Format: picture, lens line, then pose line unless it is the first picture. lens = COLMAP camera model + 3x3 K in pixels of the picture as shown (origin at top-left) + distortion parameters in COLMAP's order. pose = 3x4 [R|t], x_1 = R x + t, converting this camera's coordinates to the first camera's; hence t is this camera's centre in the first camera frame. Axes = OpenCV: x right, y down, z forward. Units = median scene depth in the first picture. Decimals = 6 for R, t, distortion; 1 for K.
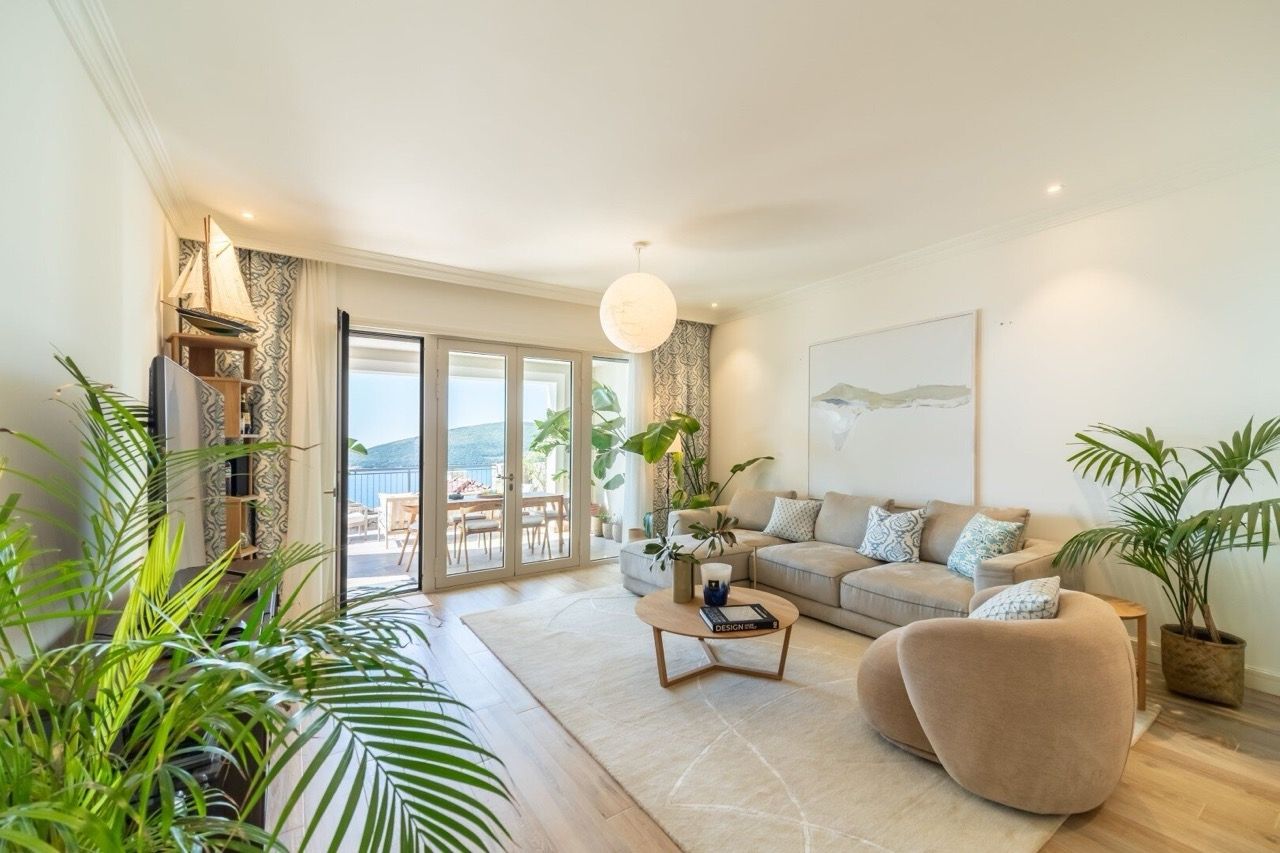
lens RADIAL K [[506.5, 0, 648.3], [0, 506.5, 432.8], [0, 0, 1]] dist [-0.001921, -0.000569]
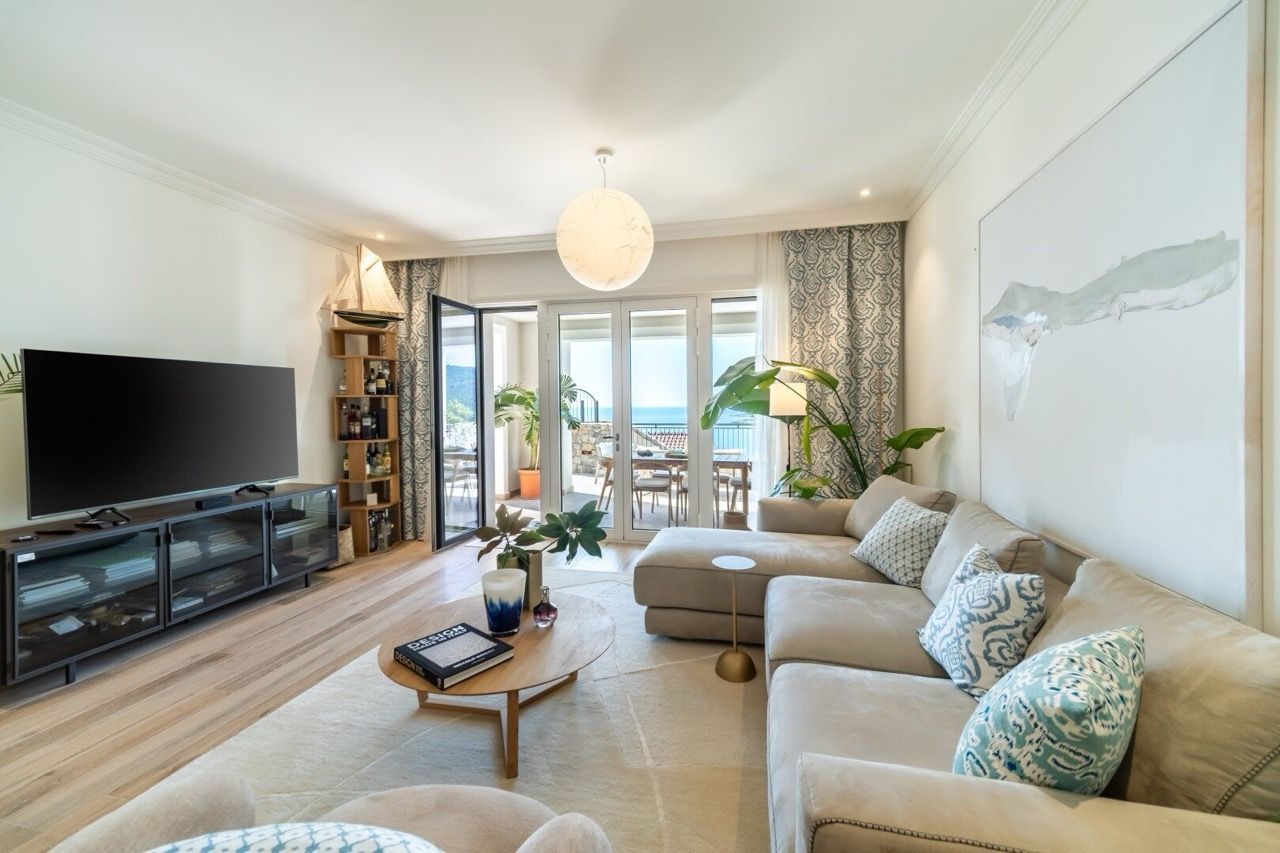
lens RADIAL K [[506.5, 0, 654.1], [0, 506.5, 400.7], [0, 0, 1]] dist [-0.001921, -0.000569]
pose [[0.674229, 0.004215, -0.738511, 0.517001], [0.010686, 0.999823, 0.015462, 0.004317], [0.738445, -0.018317, 0.674065, 0.425647]]
